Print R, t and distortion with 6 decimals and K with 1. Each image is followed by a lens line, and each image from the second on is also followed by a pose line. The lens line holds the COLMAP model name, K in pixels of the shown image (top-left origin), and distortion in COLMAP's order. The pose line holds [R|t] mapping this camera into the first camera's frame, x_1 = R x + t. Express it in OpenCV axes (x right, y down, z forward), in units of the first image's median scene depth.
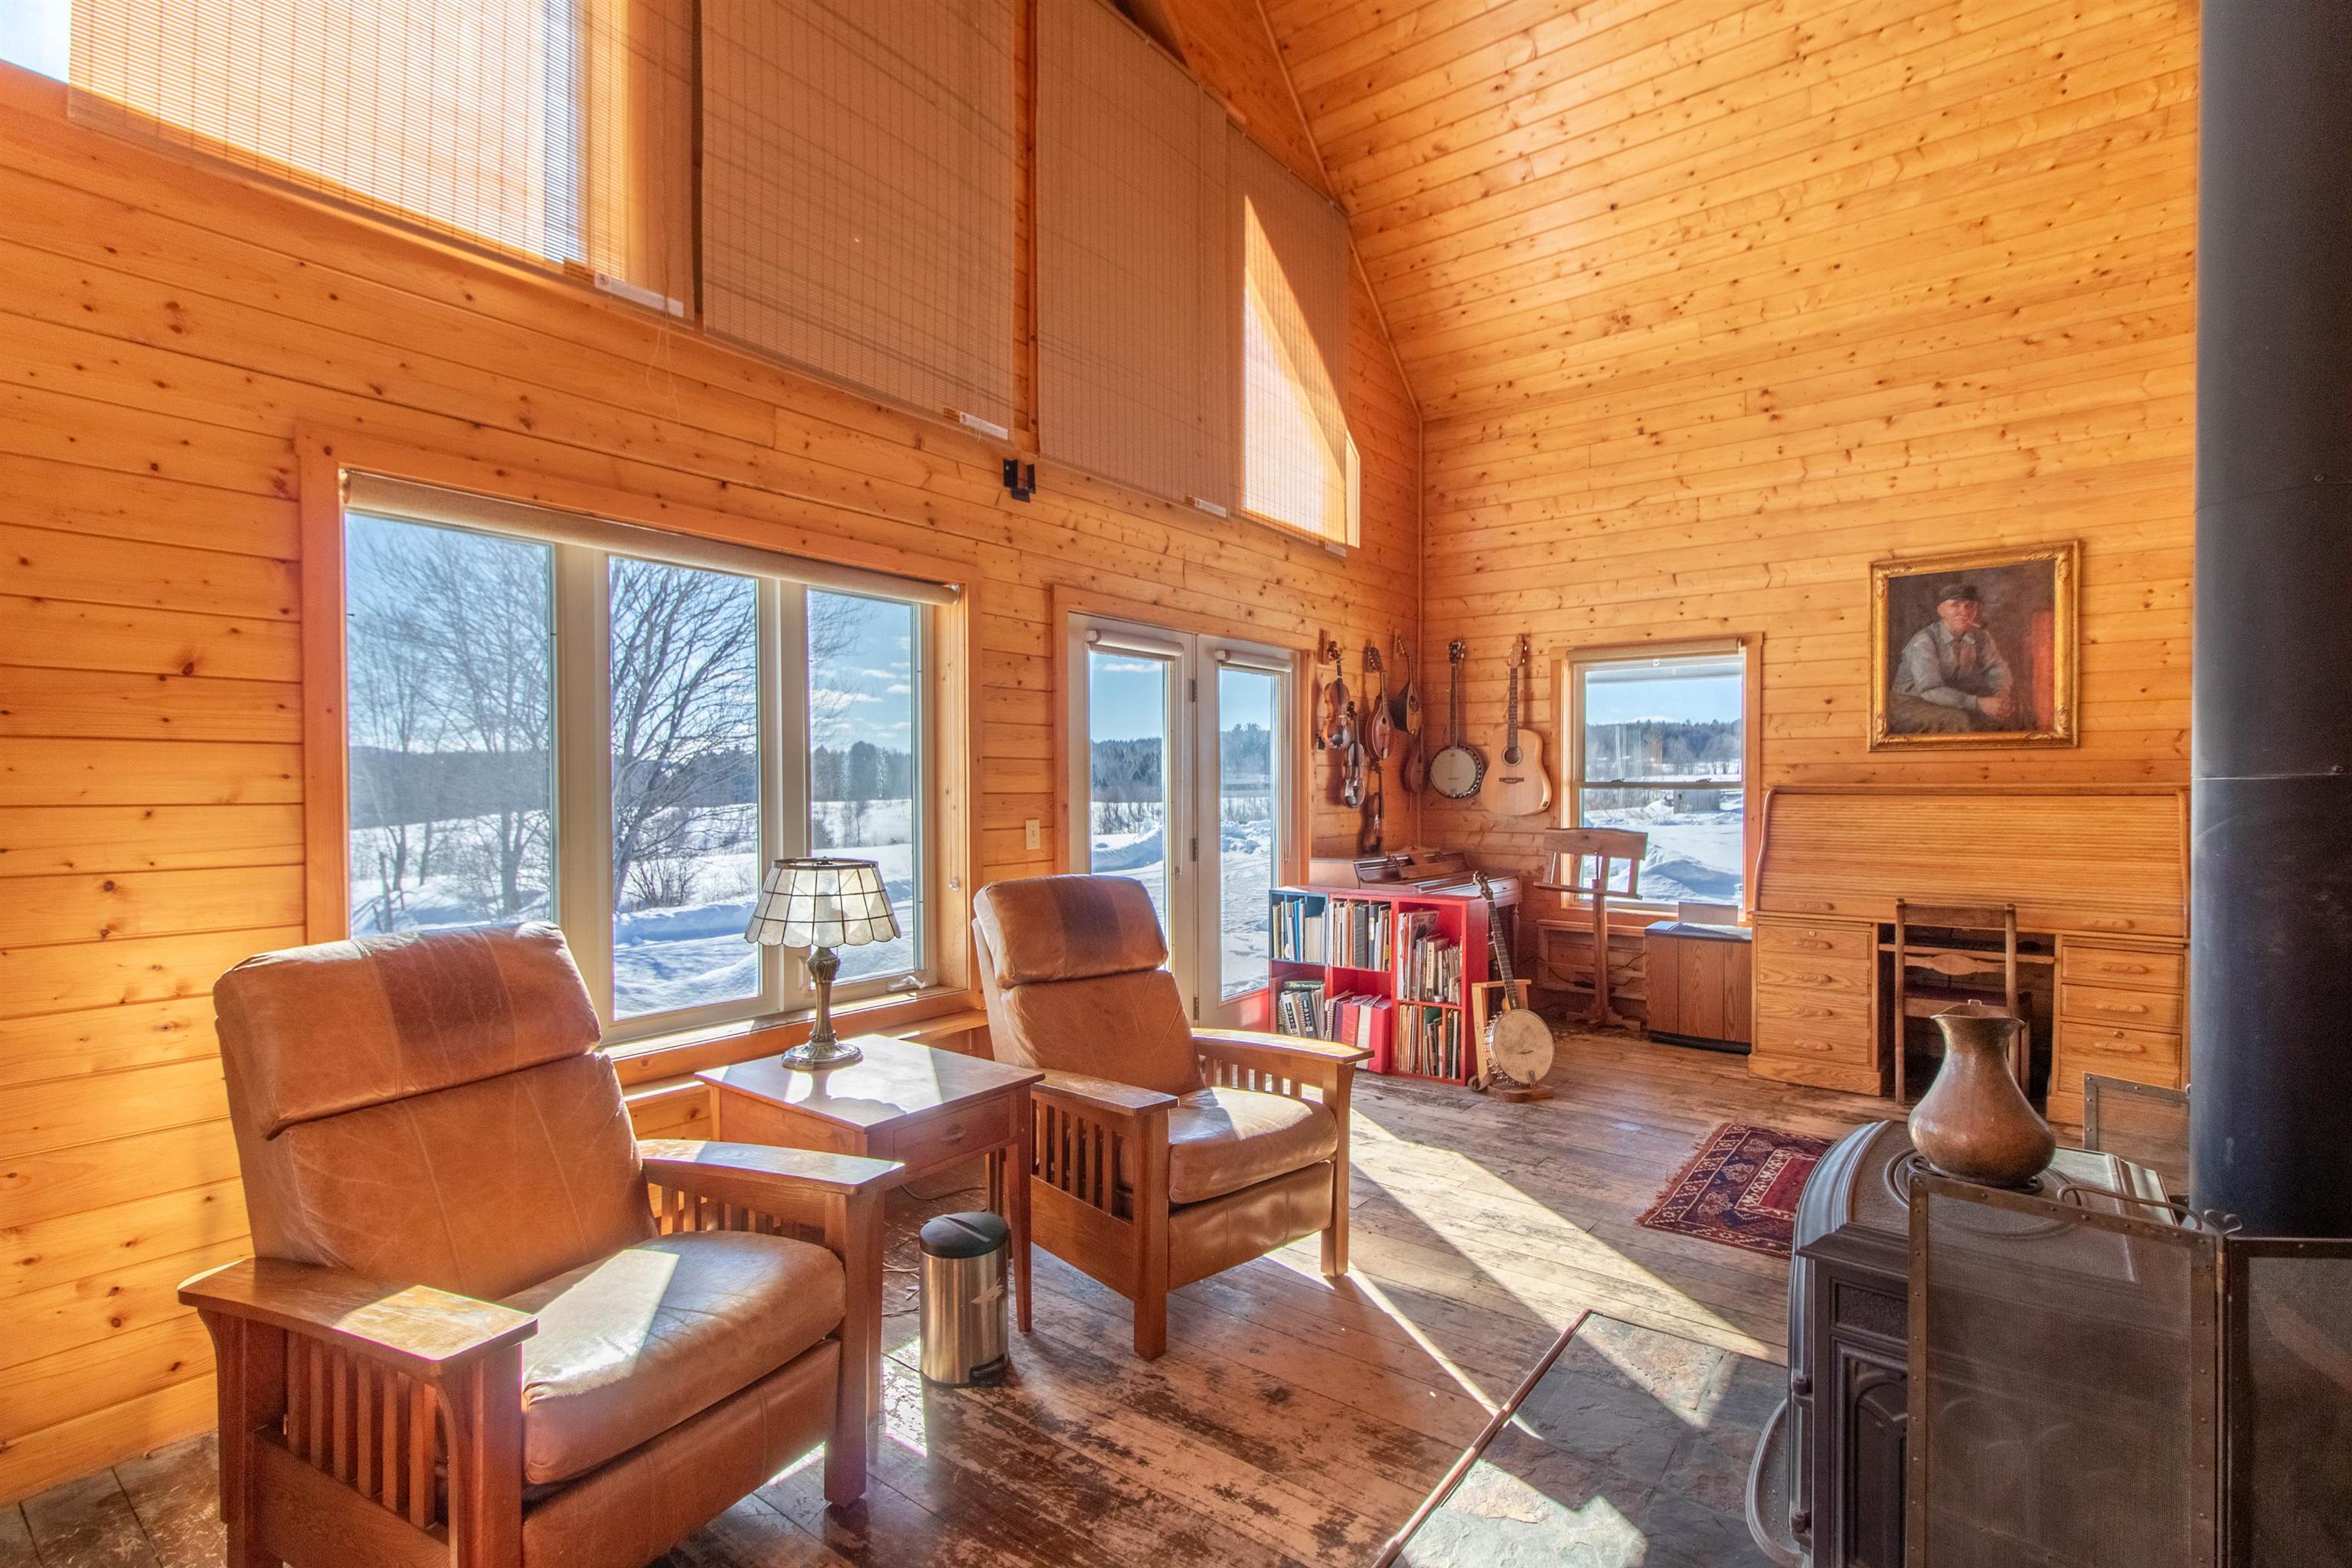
lens RADIAL K [[1104.7, 0, 1192.9], [0, 1104.7, 788.2], [0, 0, 1]] dist [0.001359, 0.001577]
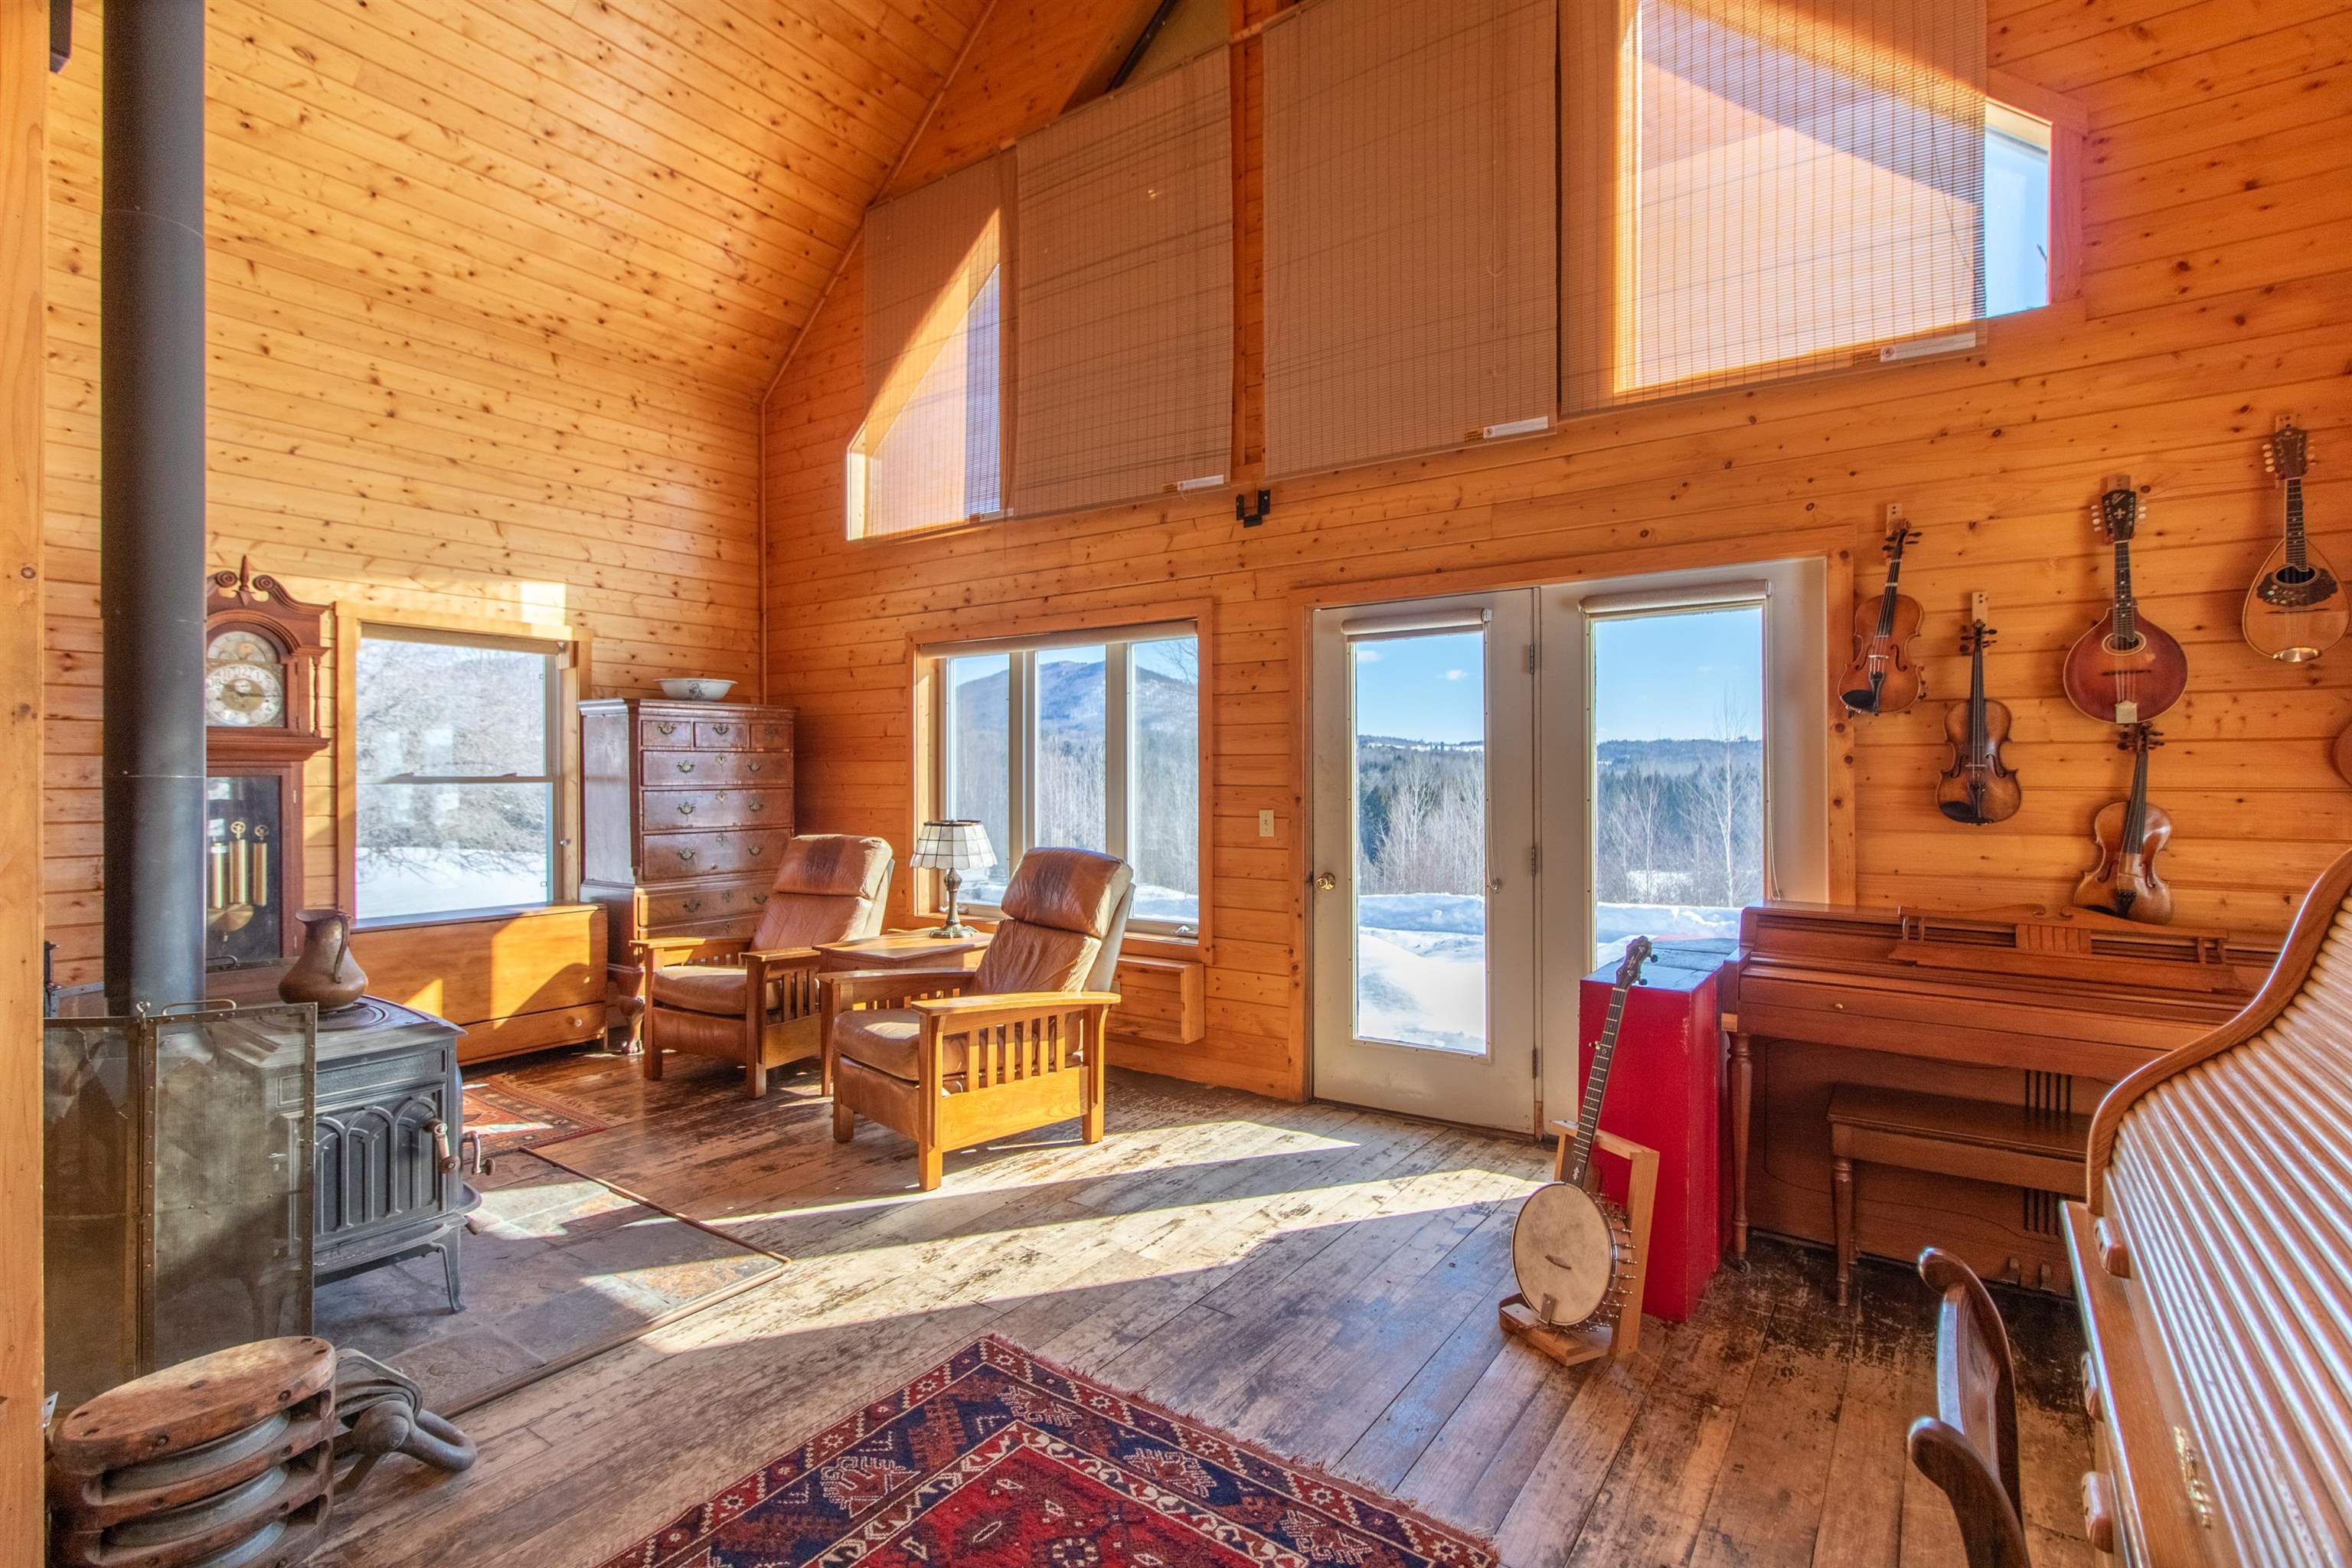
lens RADIAL K [[1104.7, 0, 1186.2], [0, 1104.7, 778.9], [0, 0, 1]] dist [0.001359, 0.001577]
pose [[0.021553, 0.002335, -0.999765, 0.819756], [-0.005639, 0.999982, 0.002214, -0.004592], [0.999752, 0.005590, 0.021566, 0.770483]]
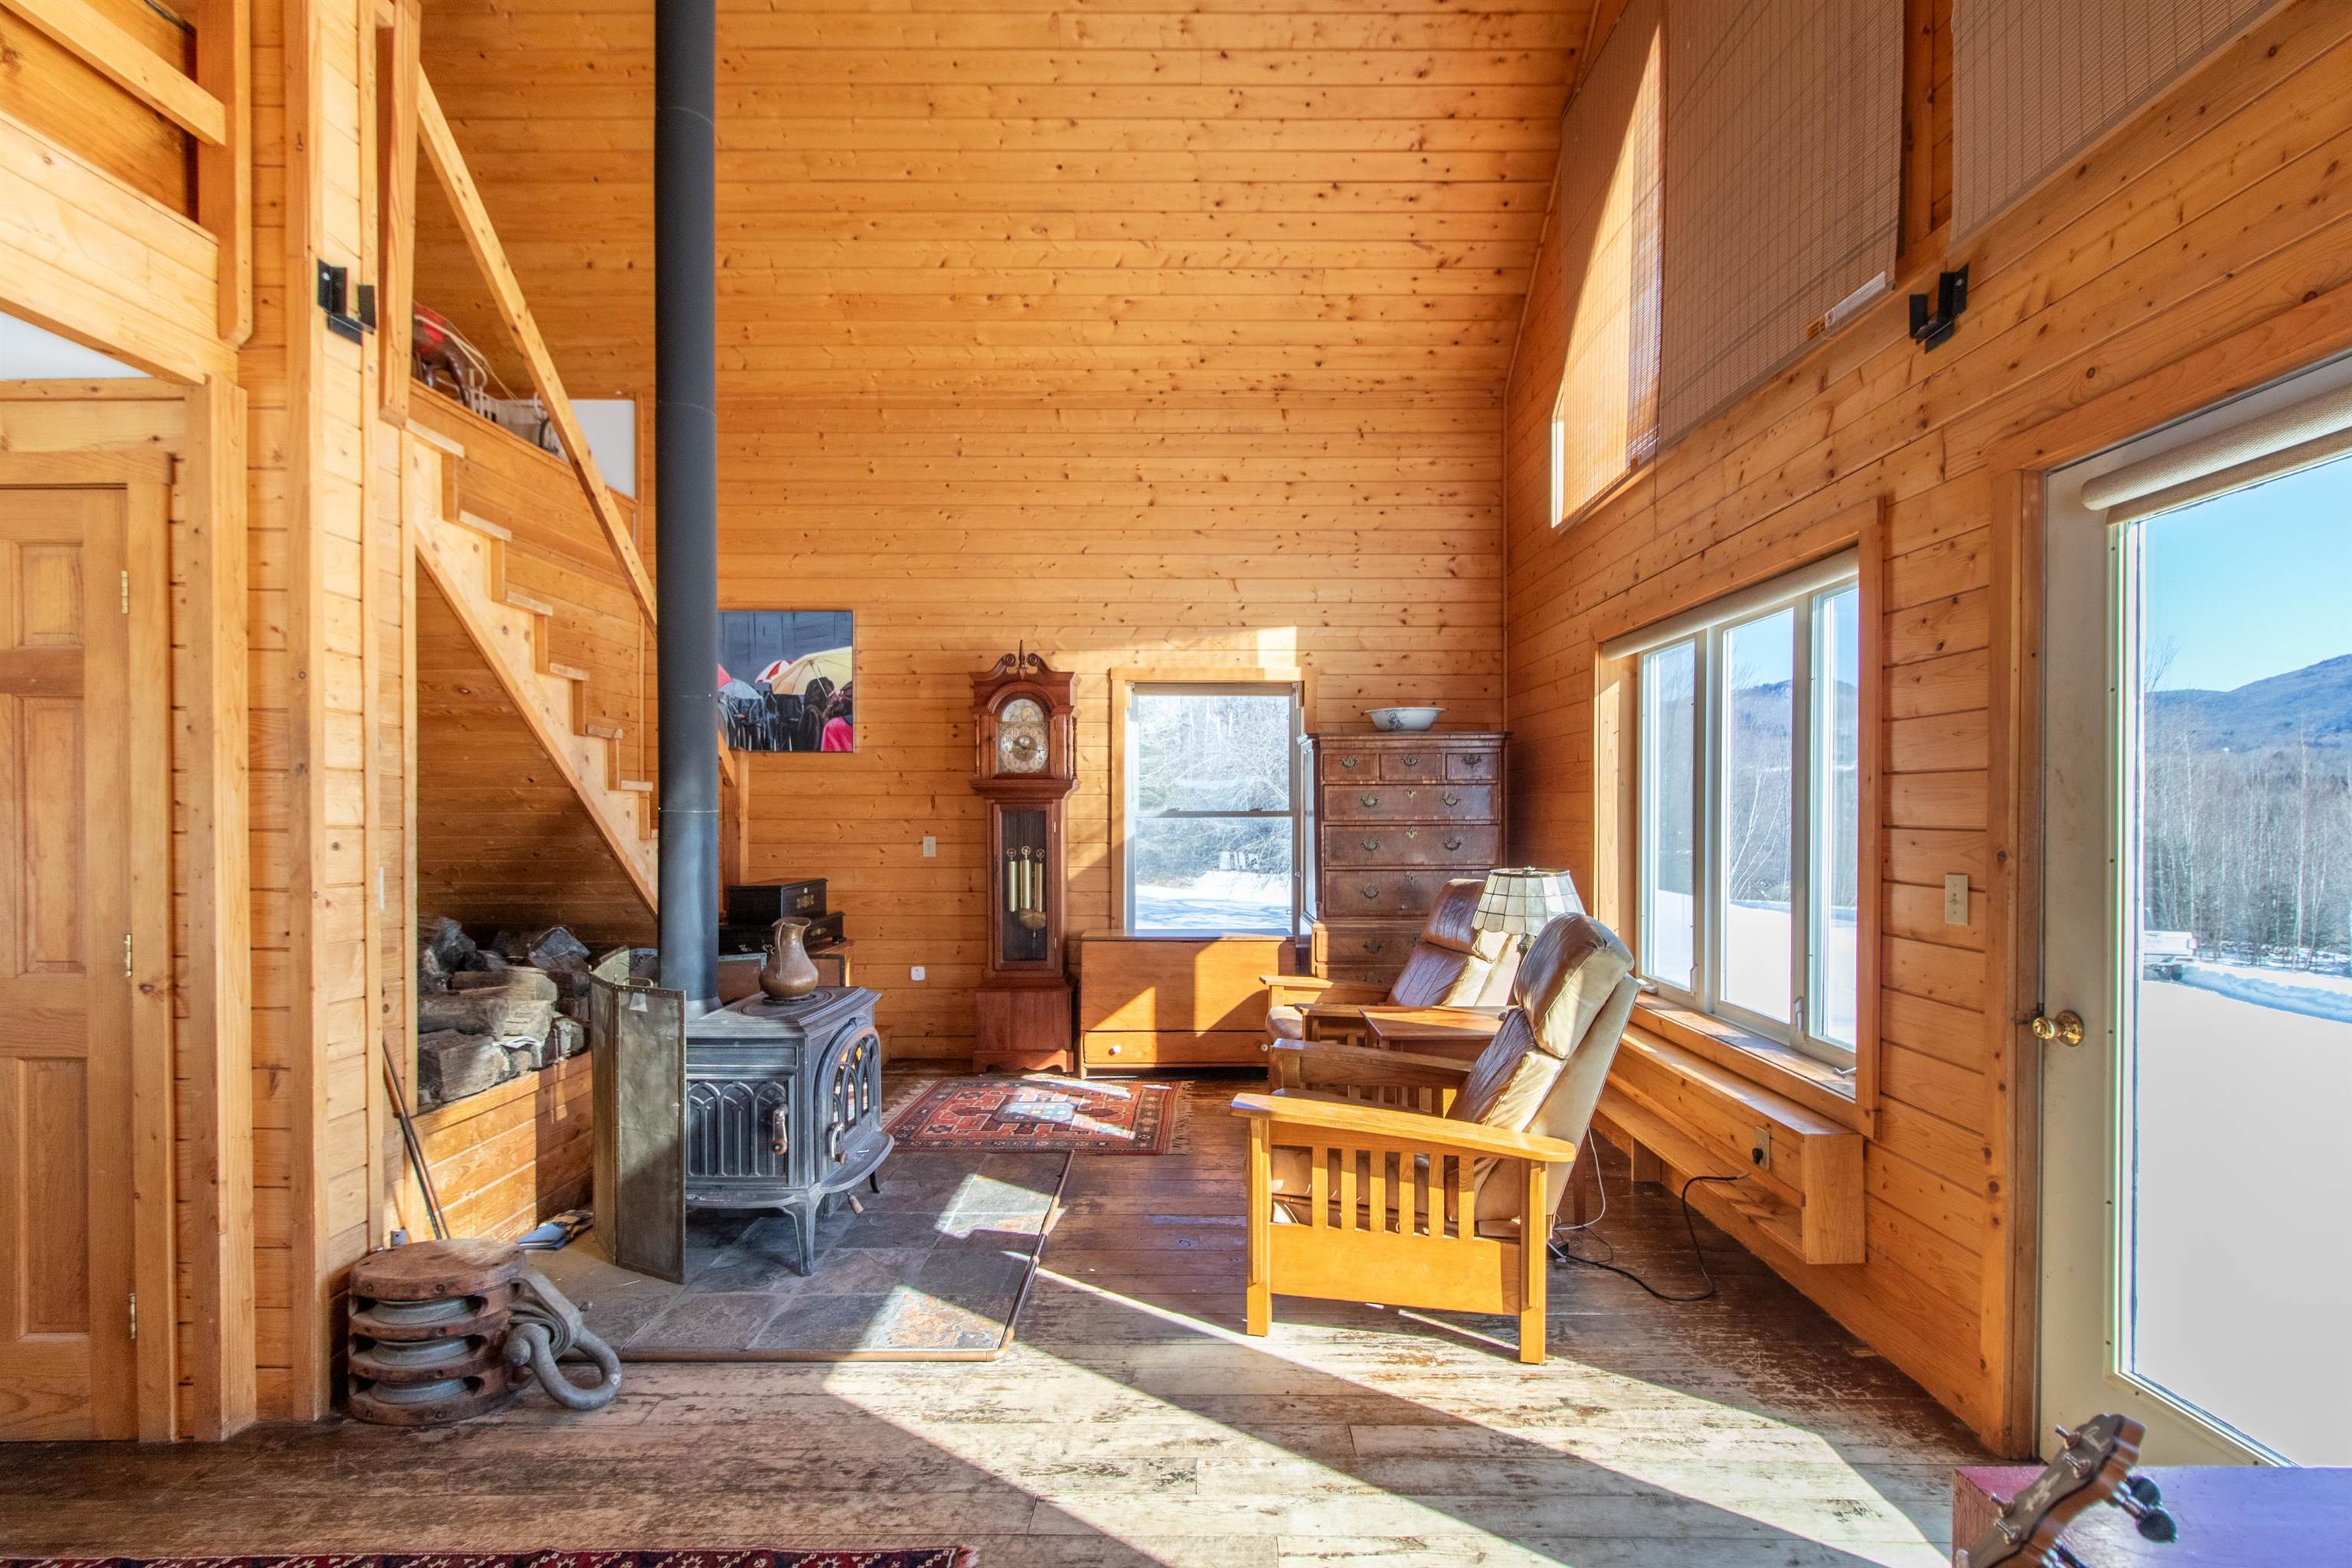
lens RADIAL K [[1104.7, 0, 1178.5], [0, 1104.7, 822.7], [0, 0, 1]] dist [0.001359, 0.001577]
pose [[-0.810775, 0.006066, -0.585326, 0.452670], [-0.003688, 0.999874, 0.015472, -0.006513], [0.585346, 0.014703, -0.810650, 1.061654]]
